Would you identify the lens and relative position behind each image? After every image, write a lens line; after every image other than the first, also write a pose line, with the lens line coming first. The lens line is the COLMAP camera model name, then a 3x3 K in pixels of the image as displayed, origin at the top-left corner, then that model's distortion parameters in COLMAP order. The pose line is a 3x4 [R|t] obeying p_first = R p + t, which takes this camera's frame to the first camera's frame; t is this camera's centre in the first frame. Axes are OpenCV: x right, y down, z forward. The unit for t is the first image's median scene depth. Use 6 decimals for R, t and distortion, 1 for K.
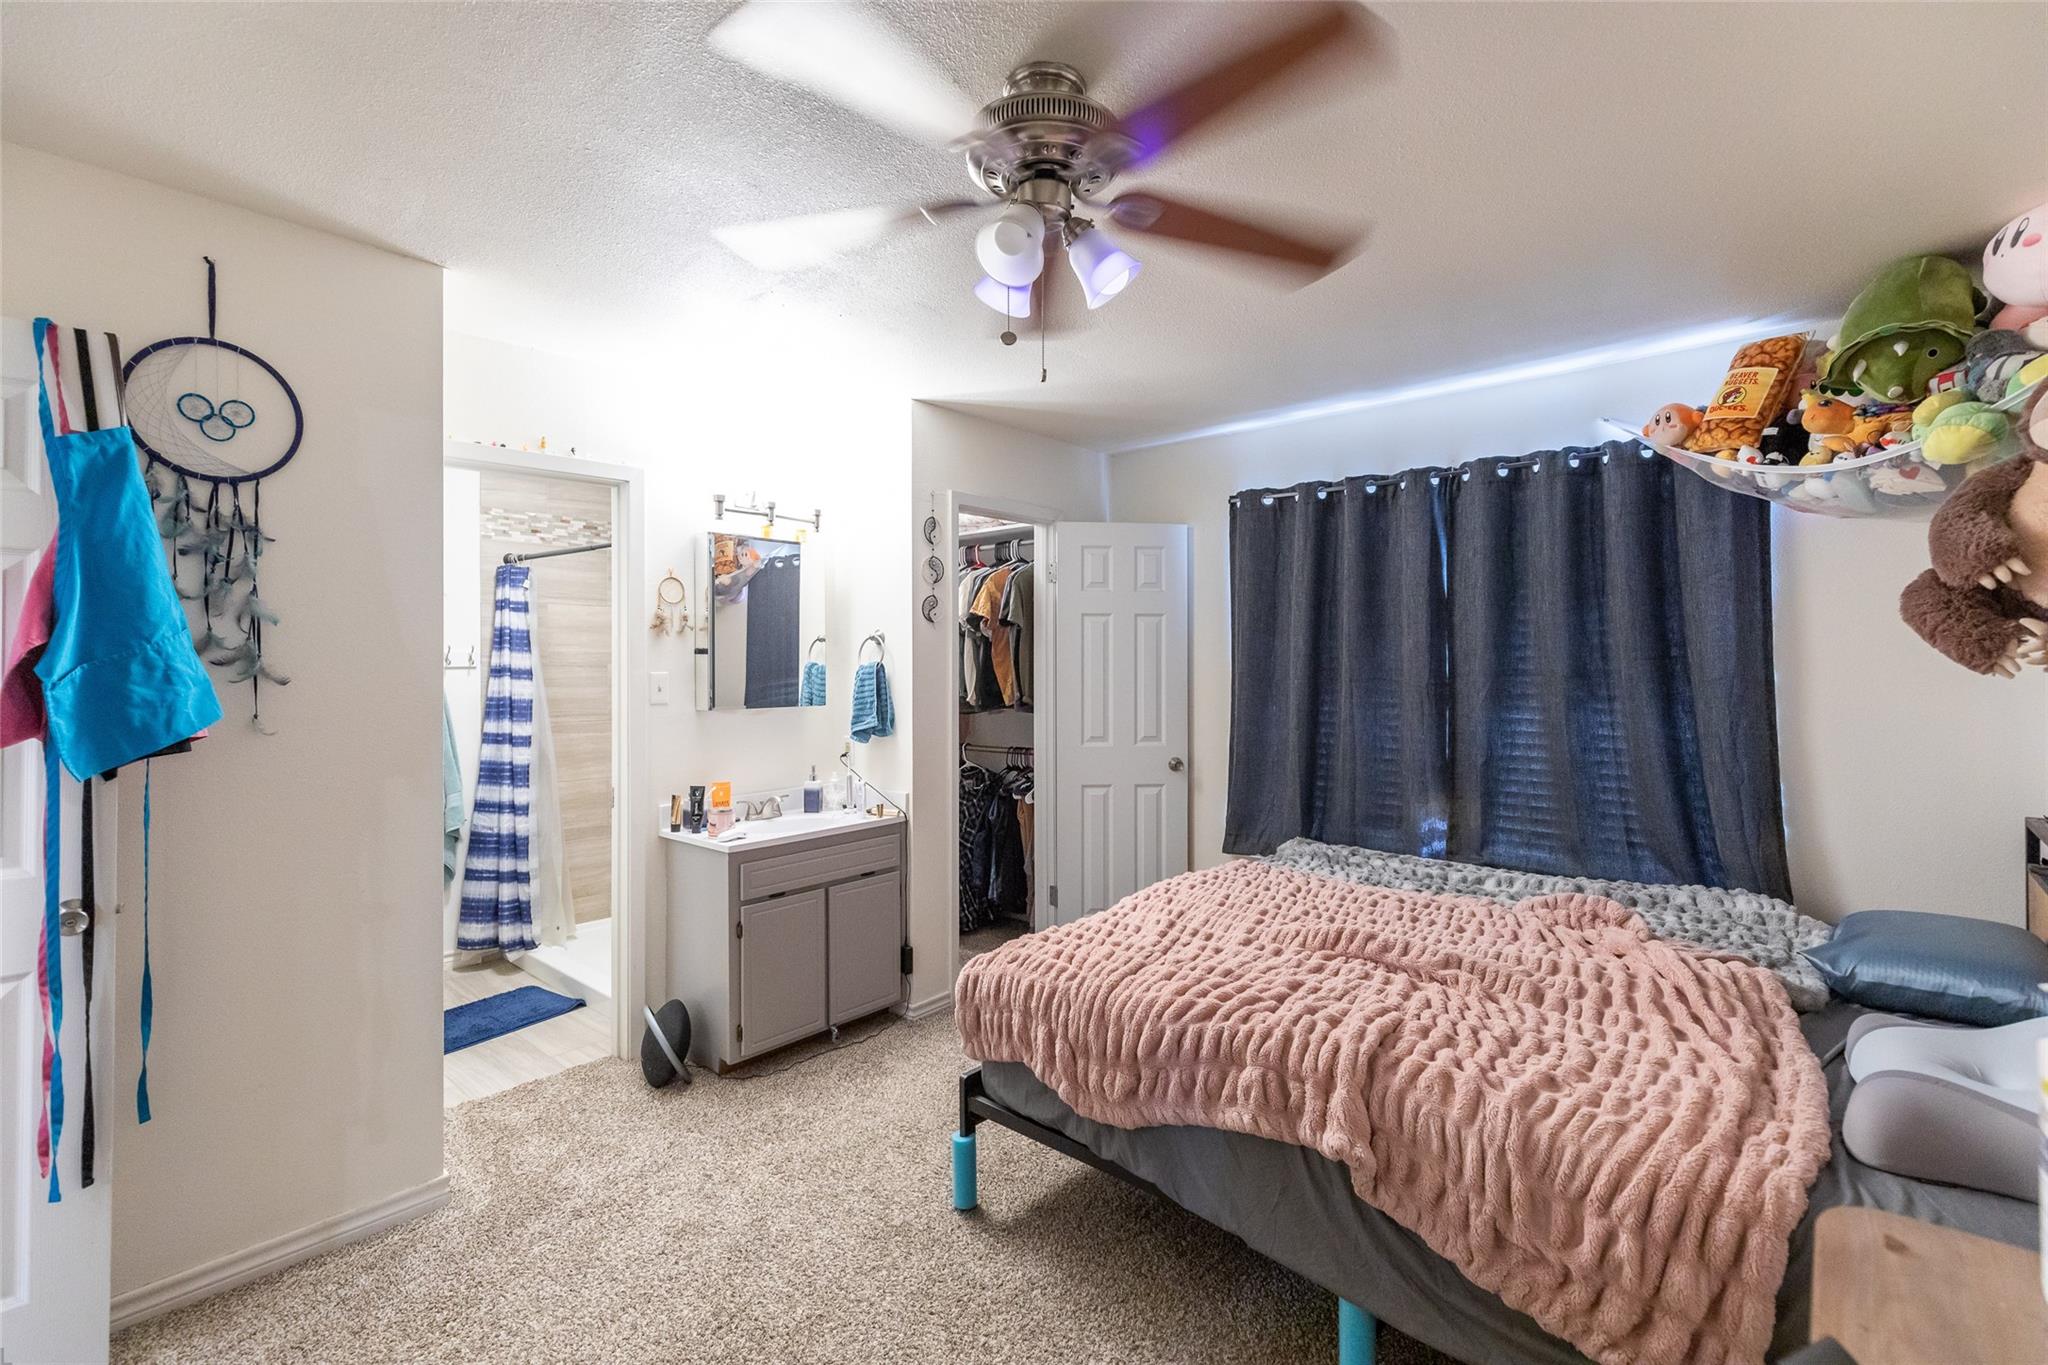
lens RADIAL K [[929.7, 0, 1020.9], [0, 929.7, 646.2], [0, 0, 1]] dist [0.016752, 0.000012]
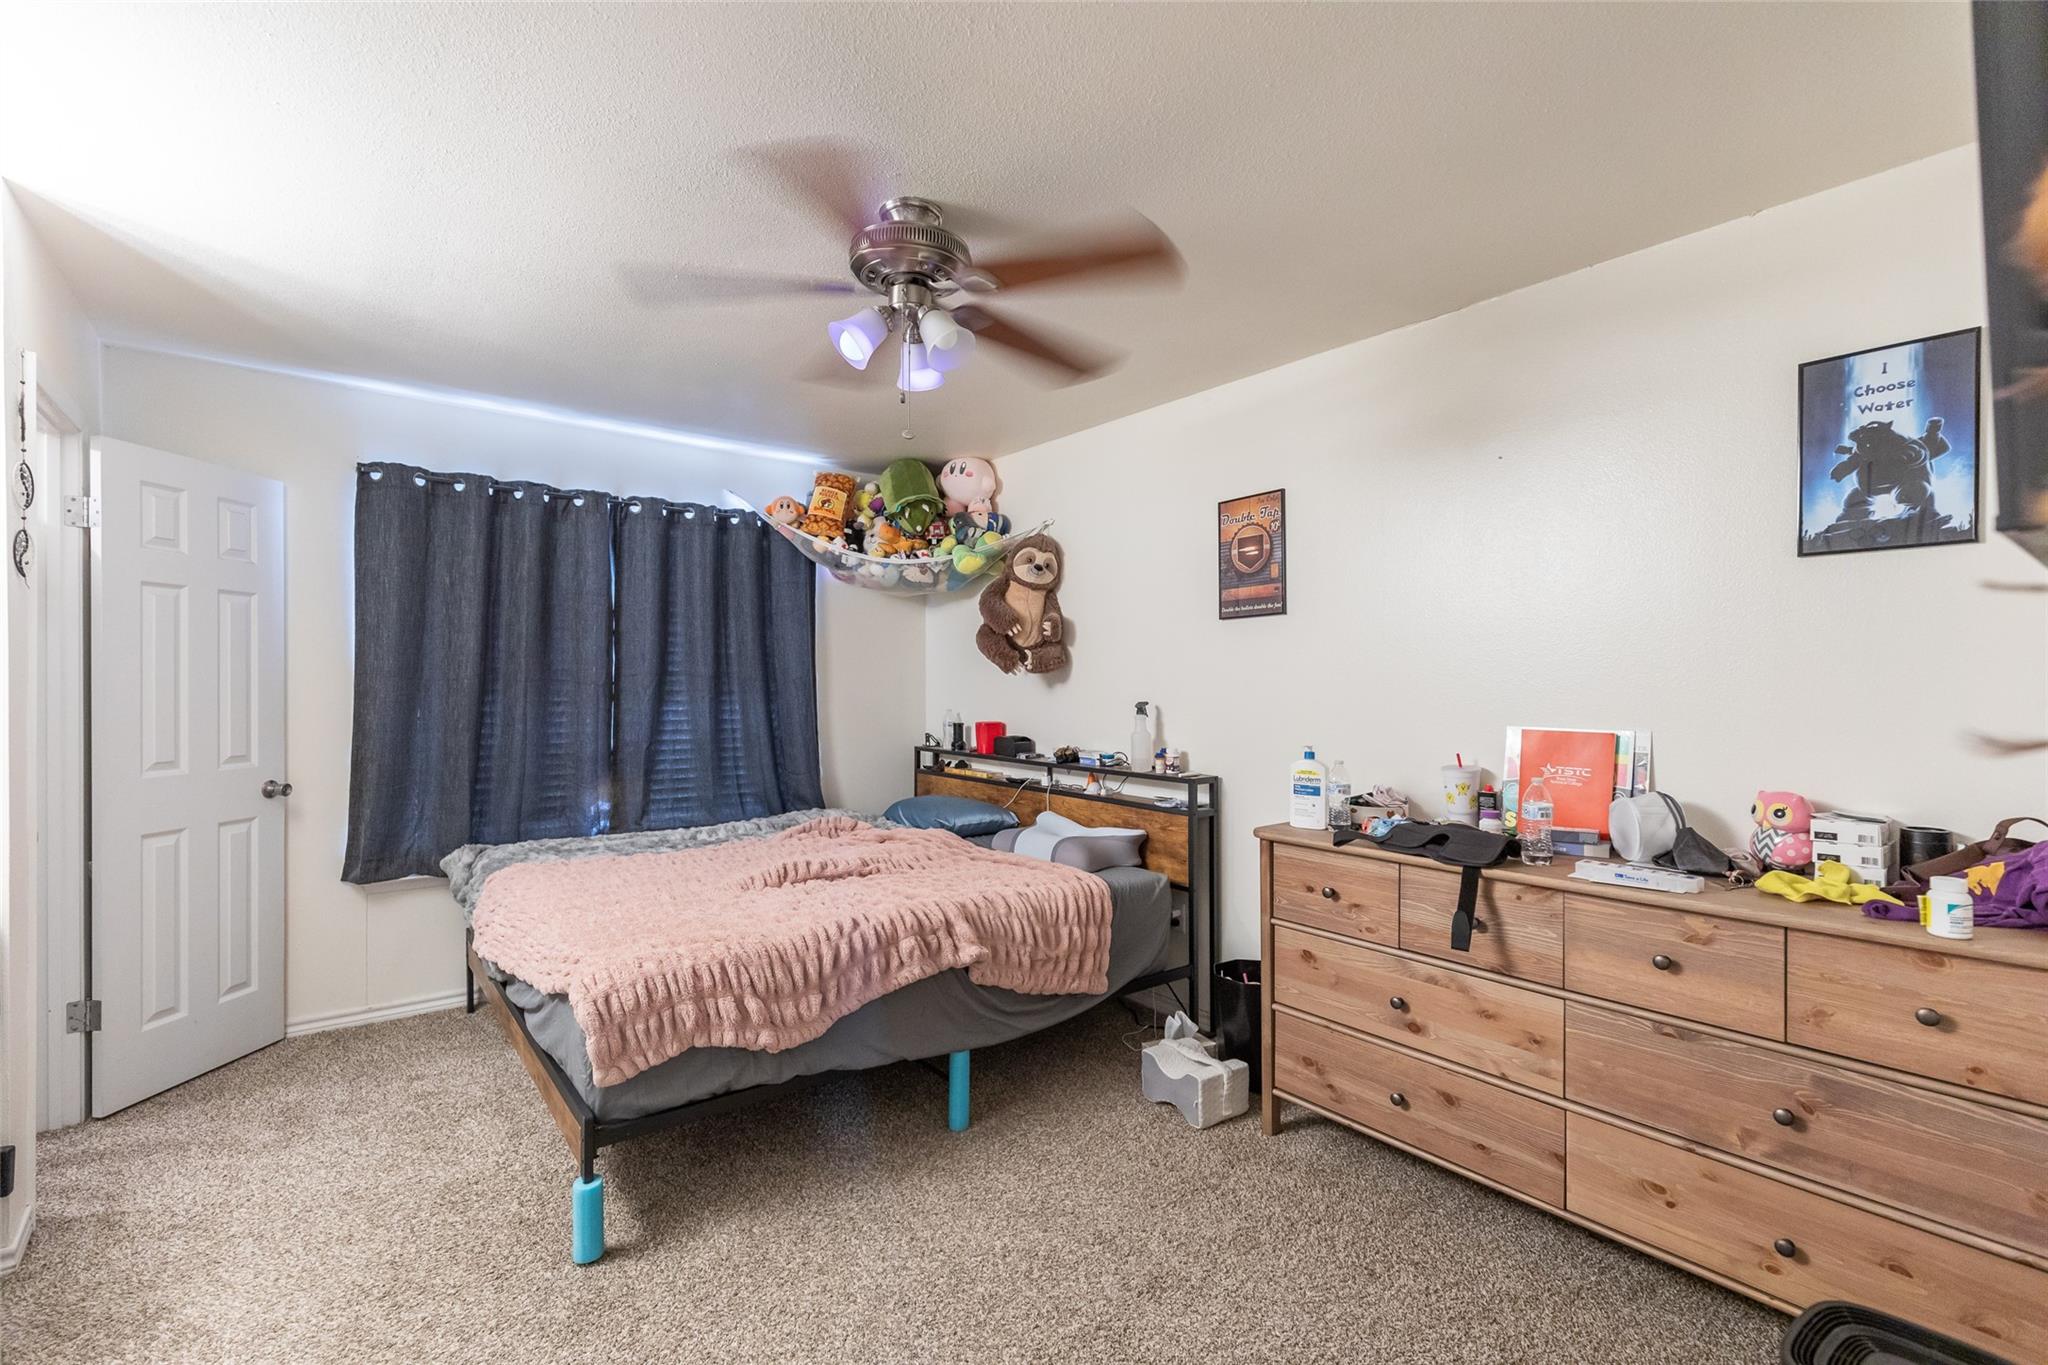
lens RADIAL K [[905.7, 0, 1024.0], [0, 905.7, 682.5], [0, 0, 1]] dist [-0.001367, -0.000235]
pose [[0.172362, 0.004470, 0.985024, -0.639237], [-0.025126, 0.999684, -0.000140, 0.030190], [-0.984713, -0.024725, 0.172420, 0.345380]]
